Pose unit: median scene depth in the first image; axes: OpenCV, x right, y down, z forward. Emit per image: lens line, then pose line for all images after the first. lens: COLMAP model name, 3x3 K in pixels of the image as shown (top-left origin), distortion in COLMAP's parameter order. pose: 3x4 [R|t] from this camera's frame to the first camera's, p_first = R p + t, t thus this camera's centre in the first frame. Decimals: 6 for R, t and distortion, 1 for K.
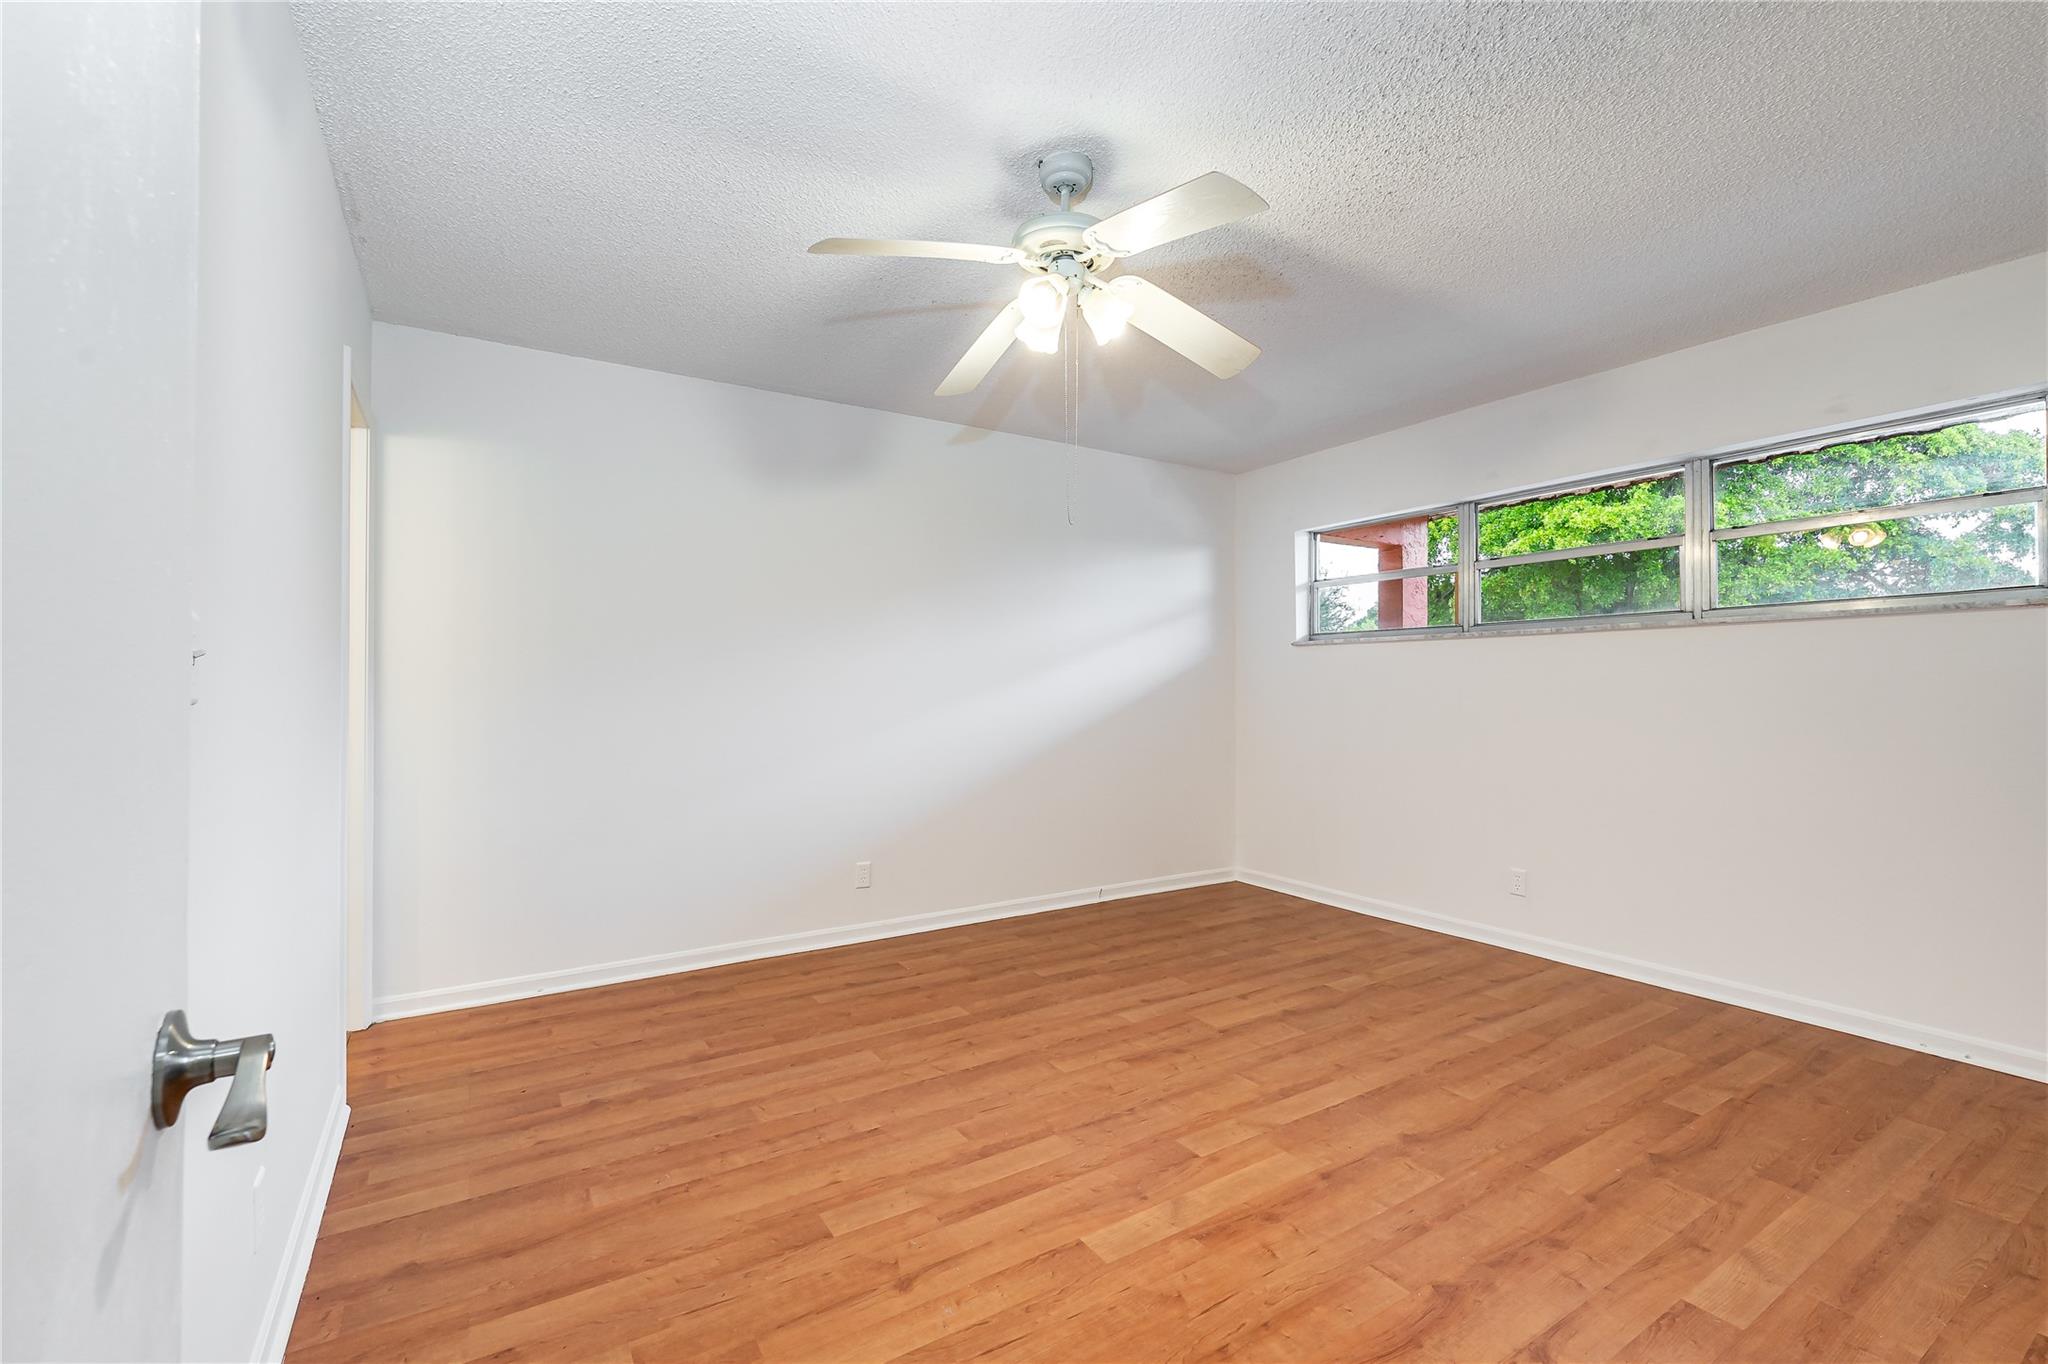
lens RADIAL K [[877.0, 0, 1020.8], [0, 877.0, 682.9], [0, 0, 1]] dist [0.001529, -0.000064]
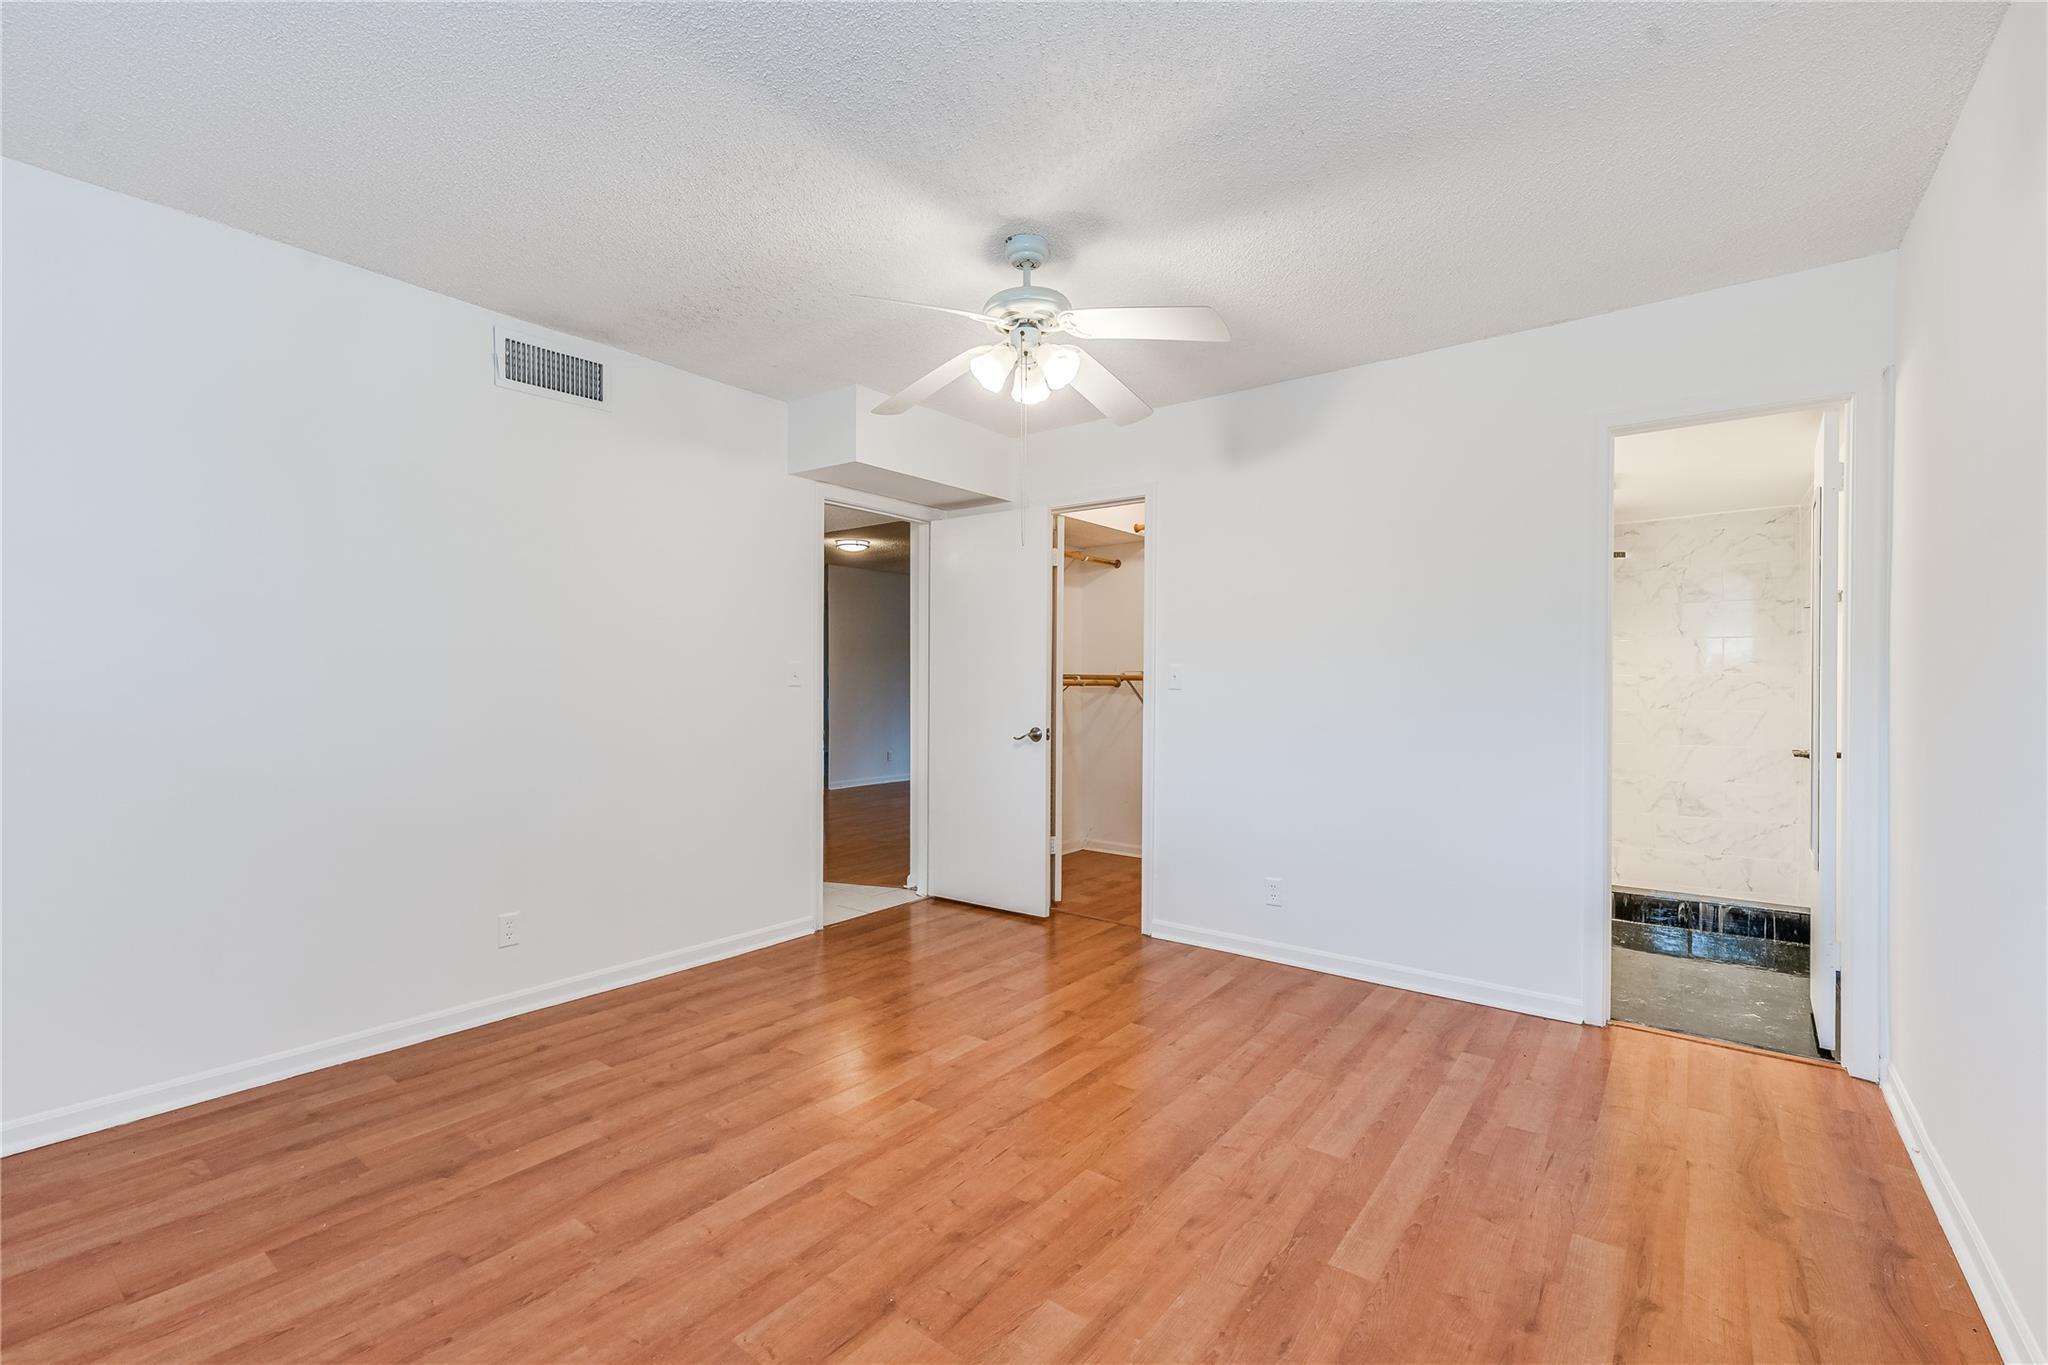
lens RADIAL K [[908.3, 0, 1025.7], [0, 908.3, 683.1], [0, 0, 1]] dist [-0.002216, -0.000003]
pose [[-0.936987, -0.004350, -0.349338, 0.436766], [-0.003327, 0.999988, -0.003526, 0.006199], [0.349349, -0.002141, -0.936990, 1.950480]]
